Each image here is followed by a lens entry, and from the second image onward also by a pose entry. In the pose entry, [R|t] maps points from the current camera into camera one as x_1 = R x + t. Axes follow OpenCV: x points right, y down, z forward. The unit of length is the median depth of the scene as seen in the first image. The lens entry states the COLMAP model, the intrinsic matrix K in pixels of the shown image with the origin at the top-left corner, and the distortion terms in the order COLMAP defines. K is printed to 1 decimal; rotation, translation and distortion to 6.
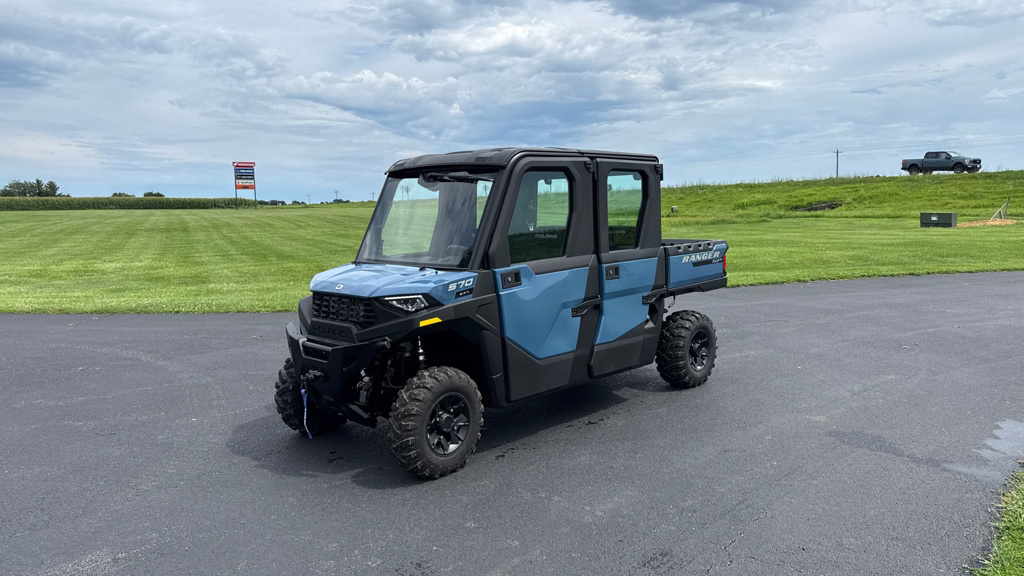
lens RADIAL K [[728.7, 0, 514.3], [0, 728.7, 289.6], [0, 0, 1]] dist [0.043337, -0.062495]
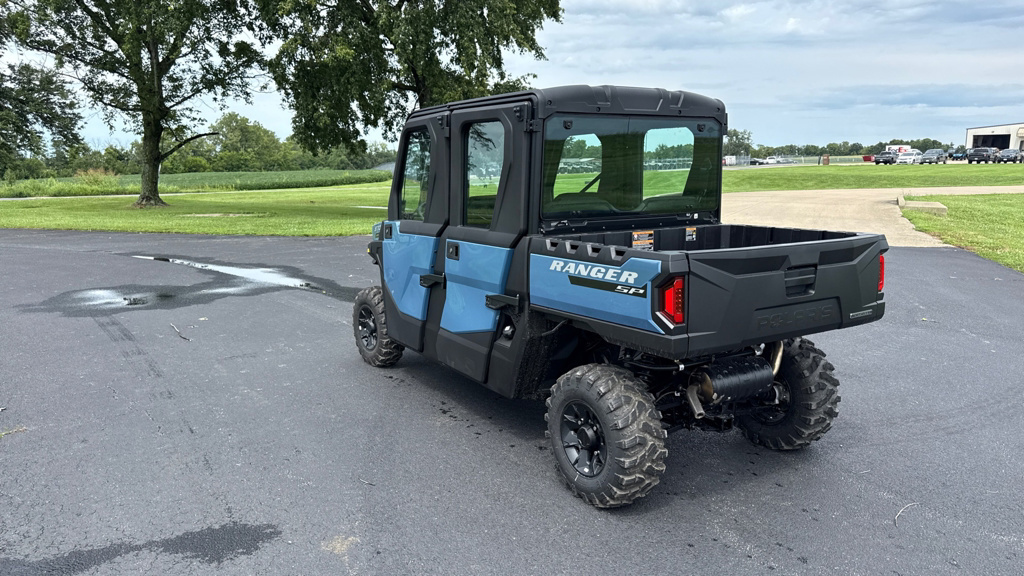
lens RADIAL K [[728.7, 0, 514.3], [0, 728.7, 289.6], [0, 0, 1]] dist [0.043337, -0.062495]
pose [[-0.240409, 0.181218, -0.953605, 0.806806], [-0.100781, 0.972449, 0.210207, -0.142803], [0.965426, 0.146641, -0.215523, 1.104167]]
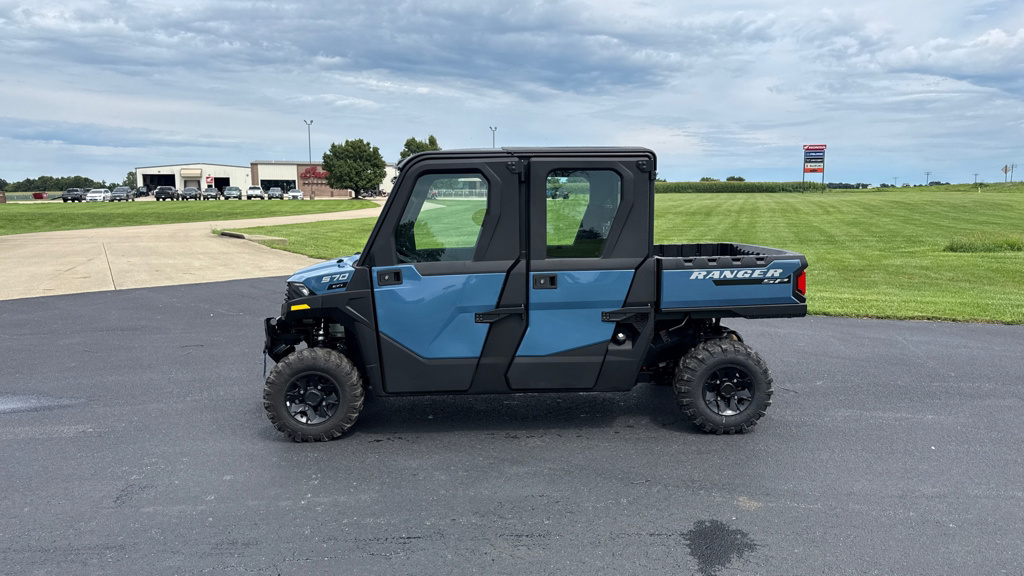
lens RADIAL K [[728.7, 0, 514.3], [0, 728.7, 289.6], [0, 0, 1]] dist [0.043337, -0.062495]
pose [[0.725595, 0.098612, -0.681019, 0.647808], [-0.083194, 0.994990, 0.055435, -0.054063], [0.683074, 0.016434, 0.730164, 0.266399]]
